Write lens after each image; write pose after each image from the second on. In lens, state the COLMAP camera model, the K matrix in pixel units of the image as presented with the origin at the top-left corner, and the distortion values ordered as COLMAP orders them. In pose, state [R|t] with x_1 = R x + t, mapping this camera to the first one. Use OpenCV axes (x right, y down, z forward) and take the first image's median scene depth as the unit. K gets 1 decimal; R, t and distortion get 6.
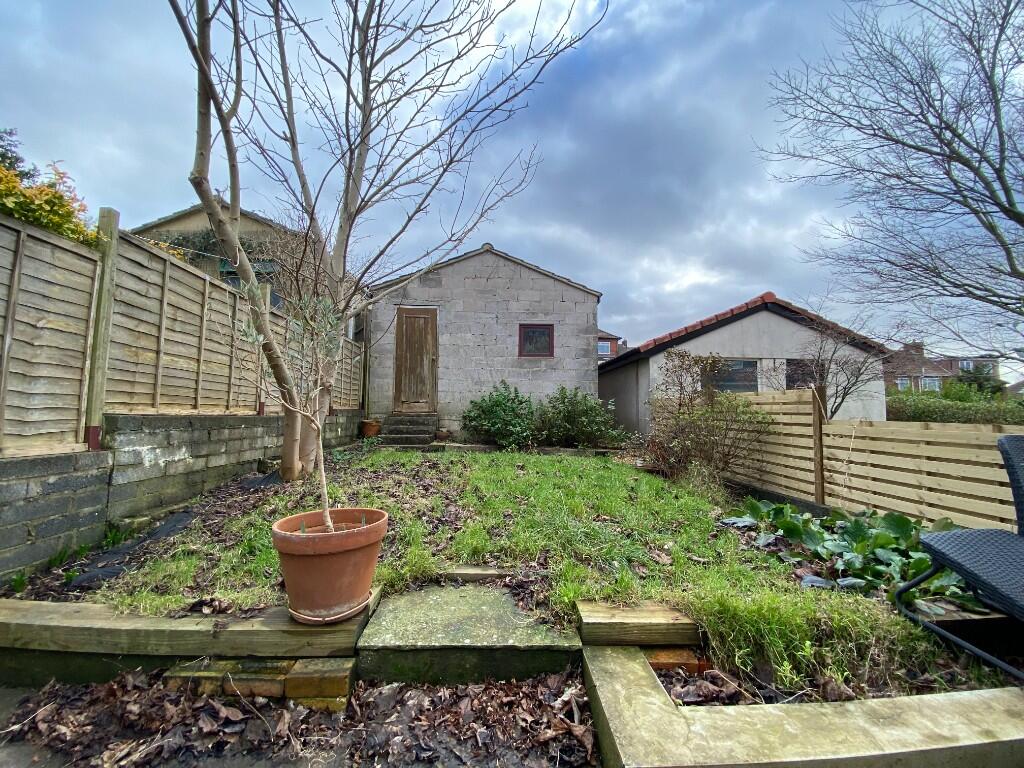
lens RADIAL K [[410.6, 0, 511.3], [0, 410.6, 381.6], [0, 0, 1]] dist [0.043038, -0.034440]
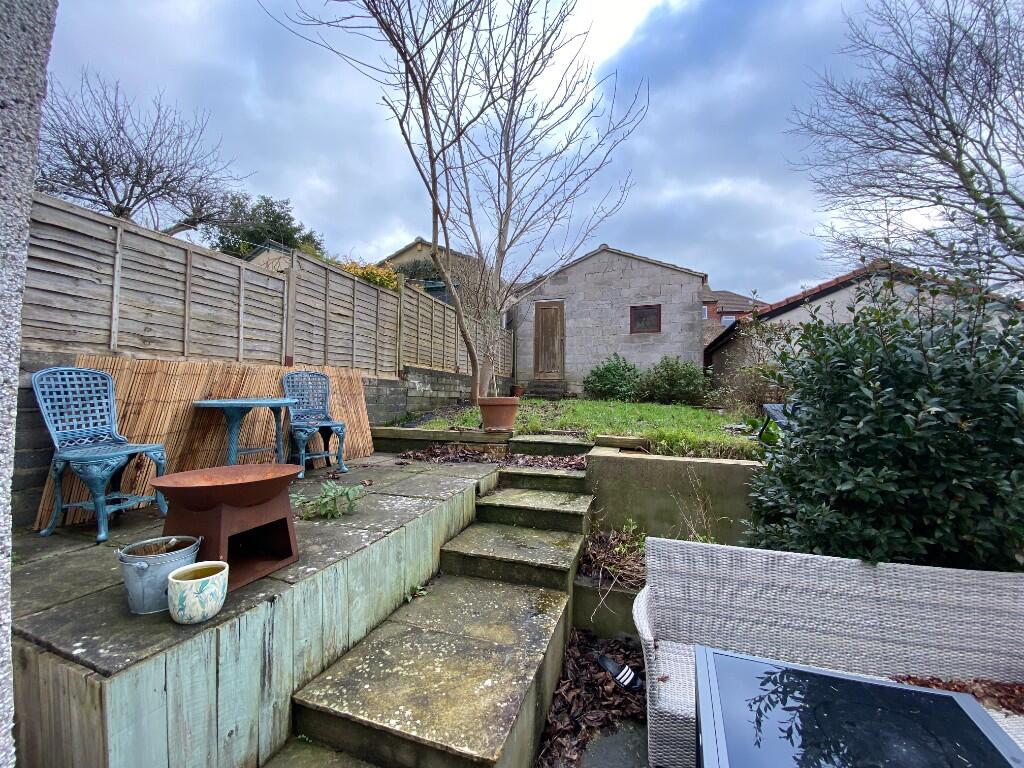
lens RADIAL K [[445.7, 0, 505.6], [0, 445.7, 391.1], [0, 0, 1]] dist [0.068265, -0.047795]
pose [[0.931044, -0.009659, -0.364778, 0.184092], [0.025009, 0.998988, 0.037379, 0.059865], [0.364048, -0.043924, 0.930344, -0.459935]]
